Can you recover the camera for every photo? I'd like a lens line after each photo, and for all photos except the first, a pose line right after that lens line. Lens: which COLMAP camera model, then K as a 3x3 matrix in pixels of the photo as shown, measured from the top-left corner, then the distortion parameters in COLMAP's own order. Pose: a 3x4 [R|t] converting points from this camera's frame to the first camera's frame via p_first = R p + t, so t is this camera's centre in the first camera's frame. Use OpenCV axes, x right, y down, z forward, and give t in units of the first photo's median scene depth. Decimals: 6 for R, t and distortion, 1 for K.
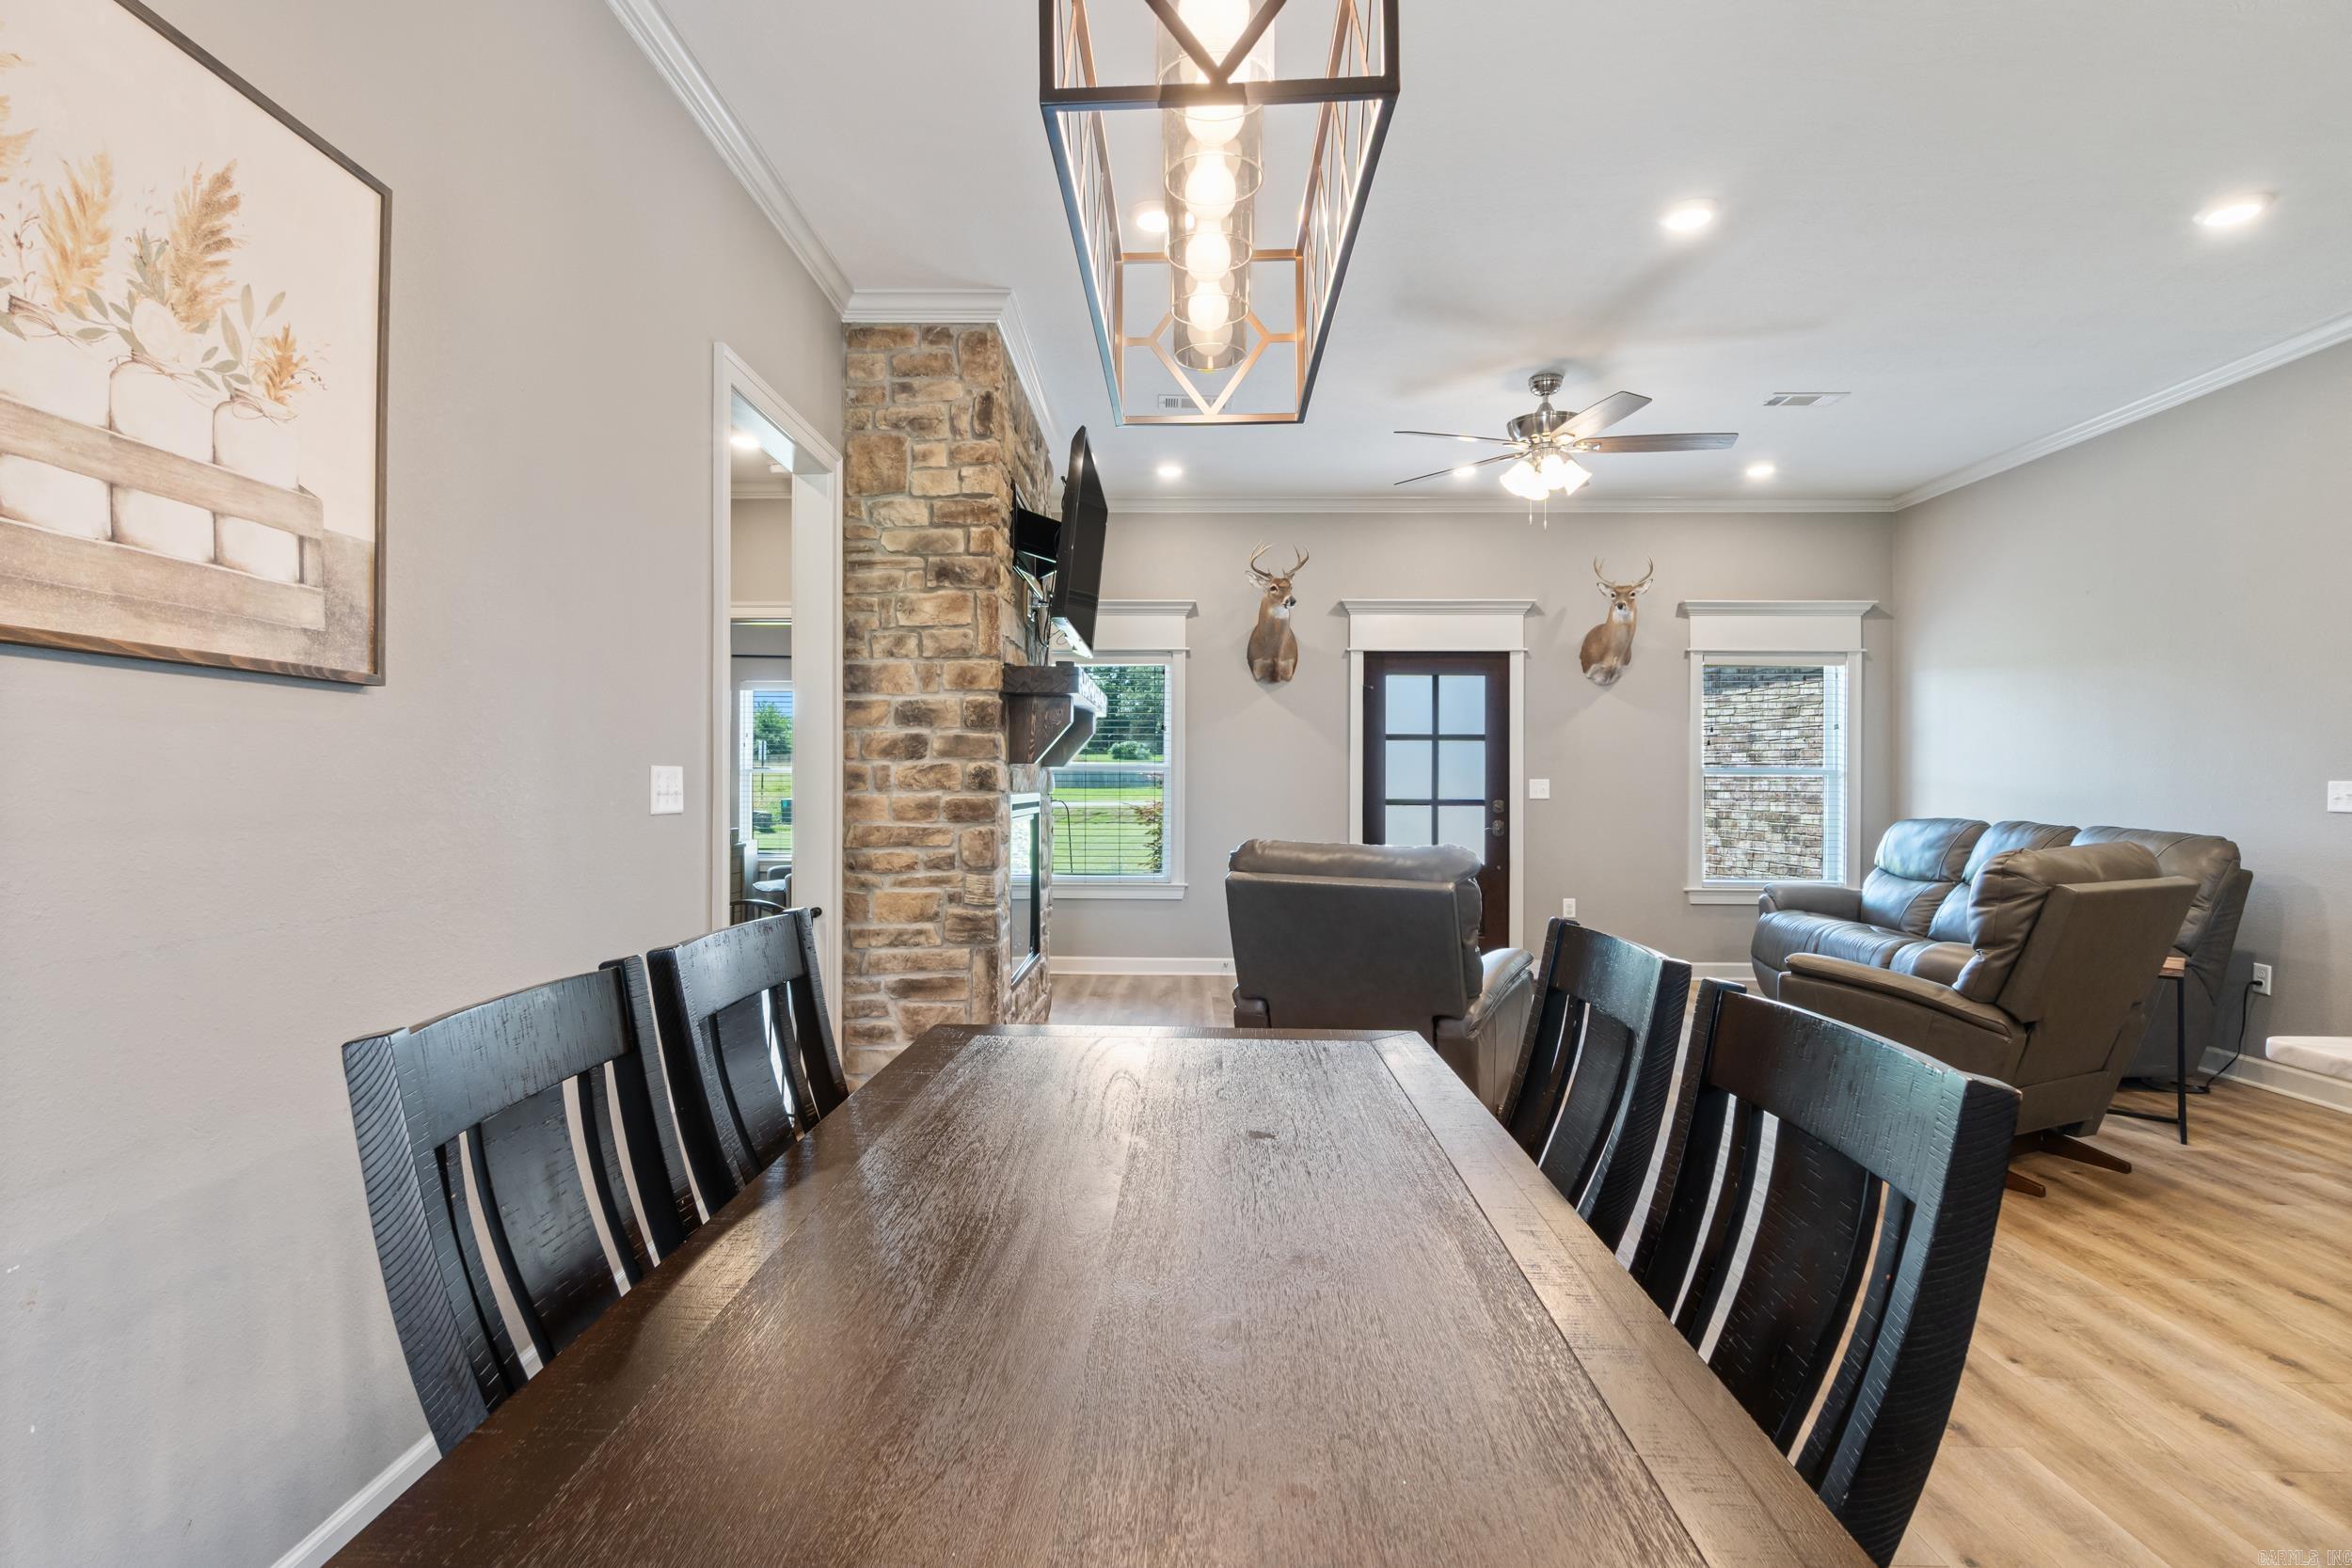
lens RADIAL K [[1149.1, 0, 1163.6], [0, 1149.1, 782.8], [0, 0, 1]] dist [0.001766, -0.001449]
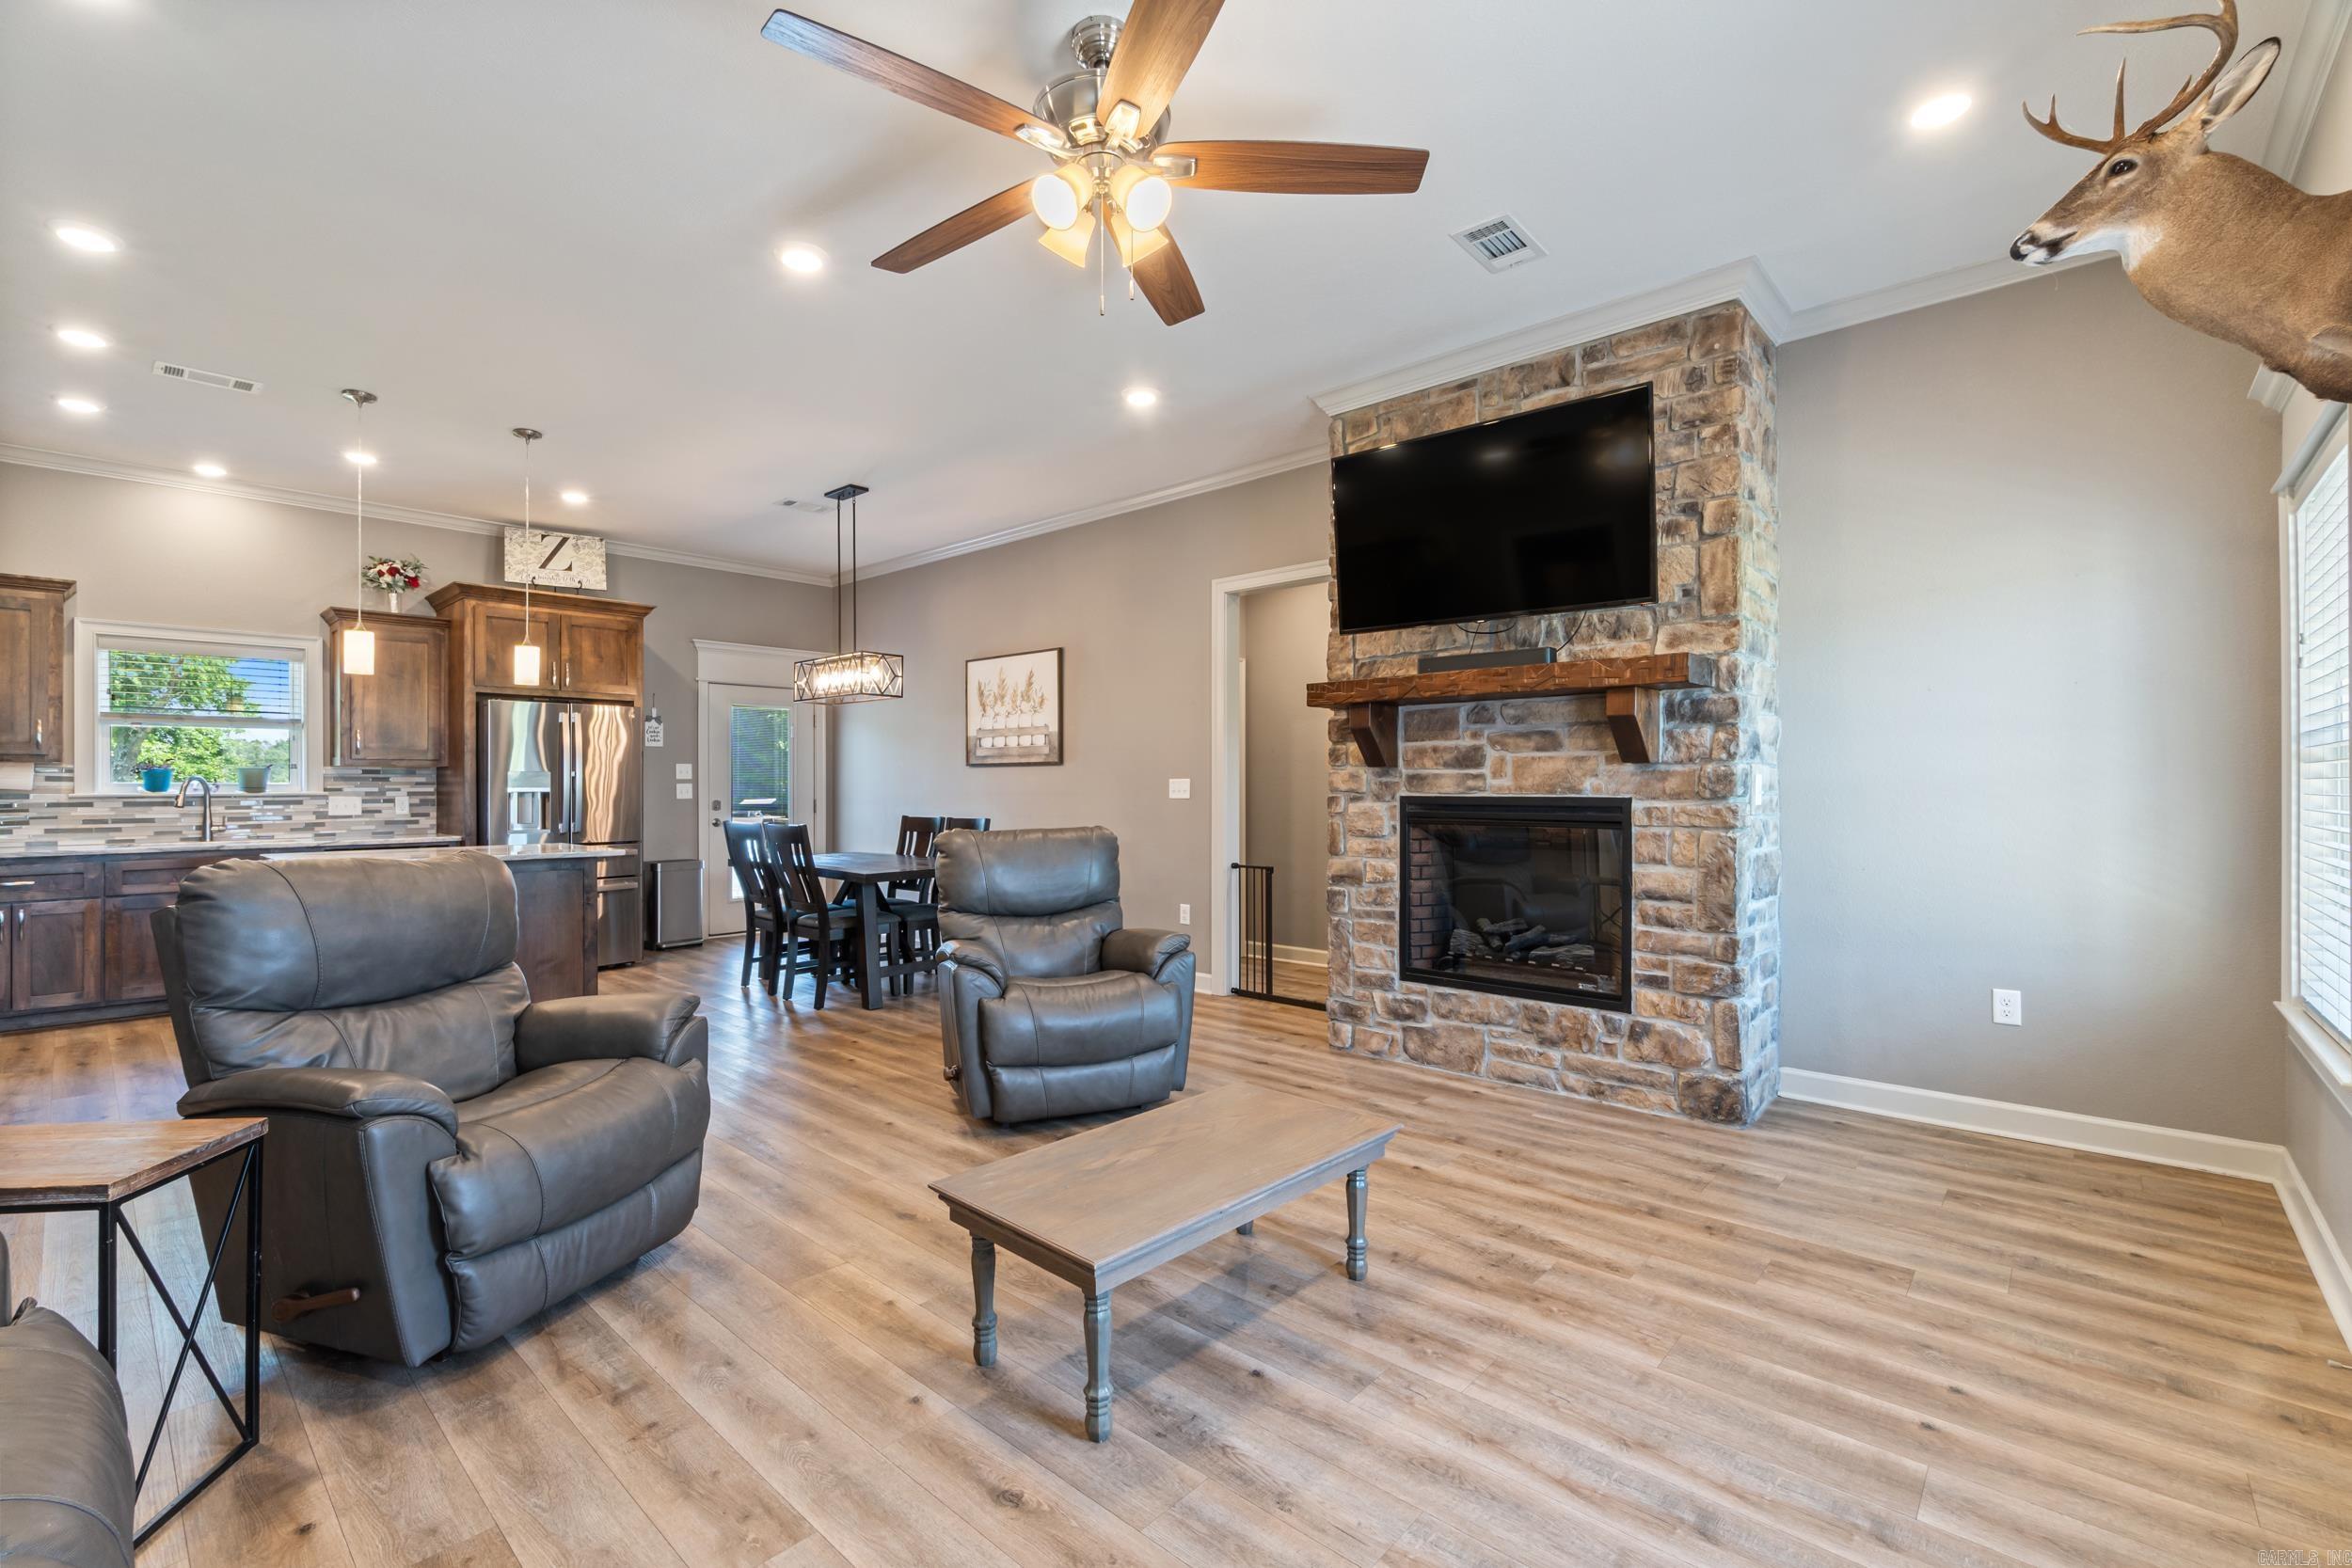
lens RADIAL K [[1012.5, 0, 1161.1], [0, 1012.5, 779.7], [0, 0, 1]] dist [-0.005575, 0.000476]
pose [[-0.663266, -0.007785, -0.748343, 0.795342], [-0.001004, 0.999954, -0.009513, 0.005230], [0.748383, -0.005559, -0.663244, 1.587828]]
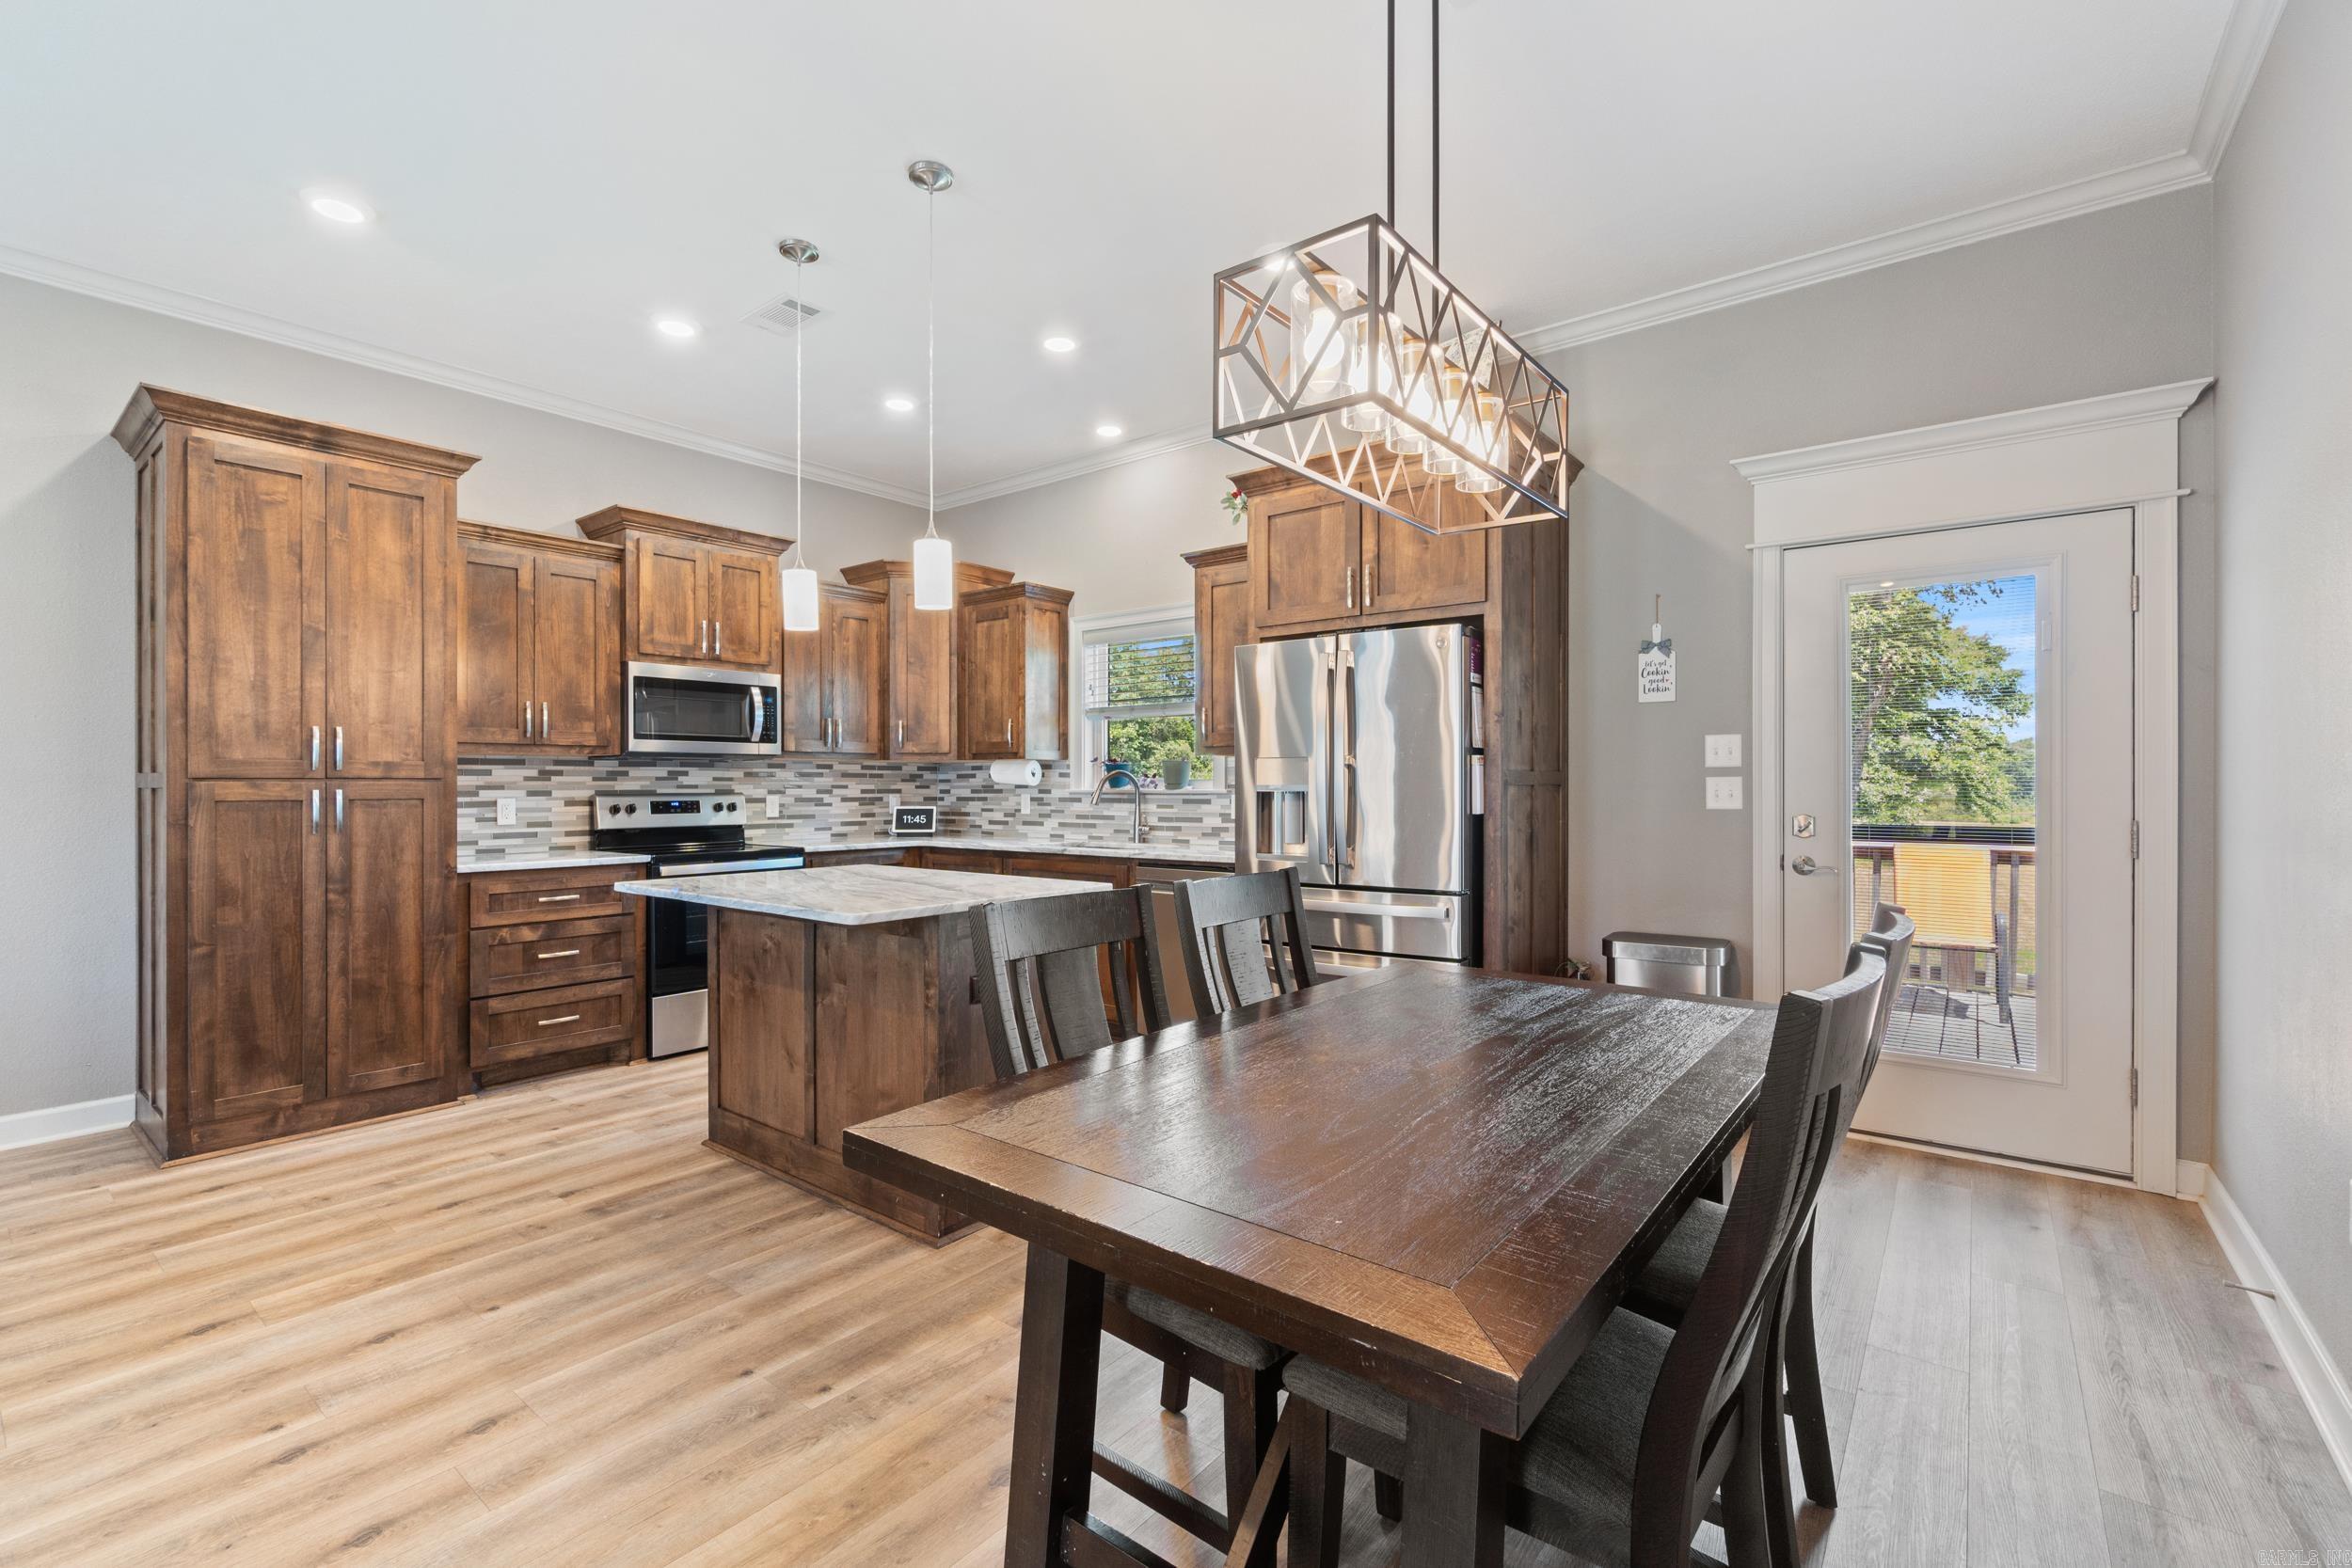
lens RADIAL K [[1019.3, 0, 1164.6], [0, 1019.3, 787.1], [0, 0, 1]] dist [-0.004836, 0.000478]
pose [[-0.793669, -0.006039, 0.608319, -0.160079], [-0.002347, 0.999974, 0.006864, -0.000145], [-0.608345, 0.004020, -0.793663, 0.689169]]
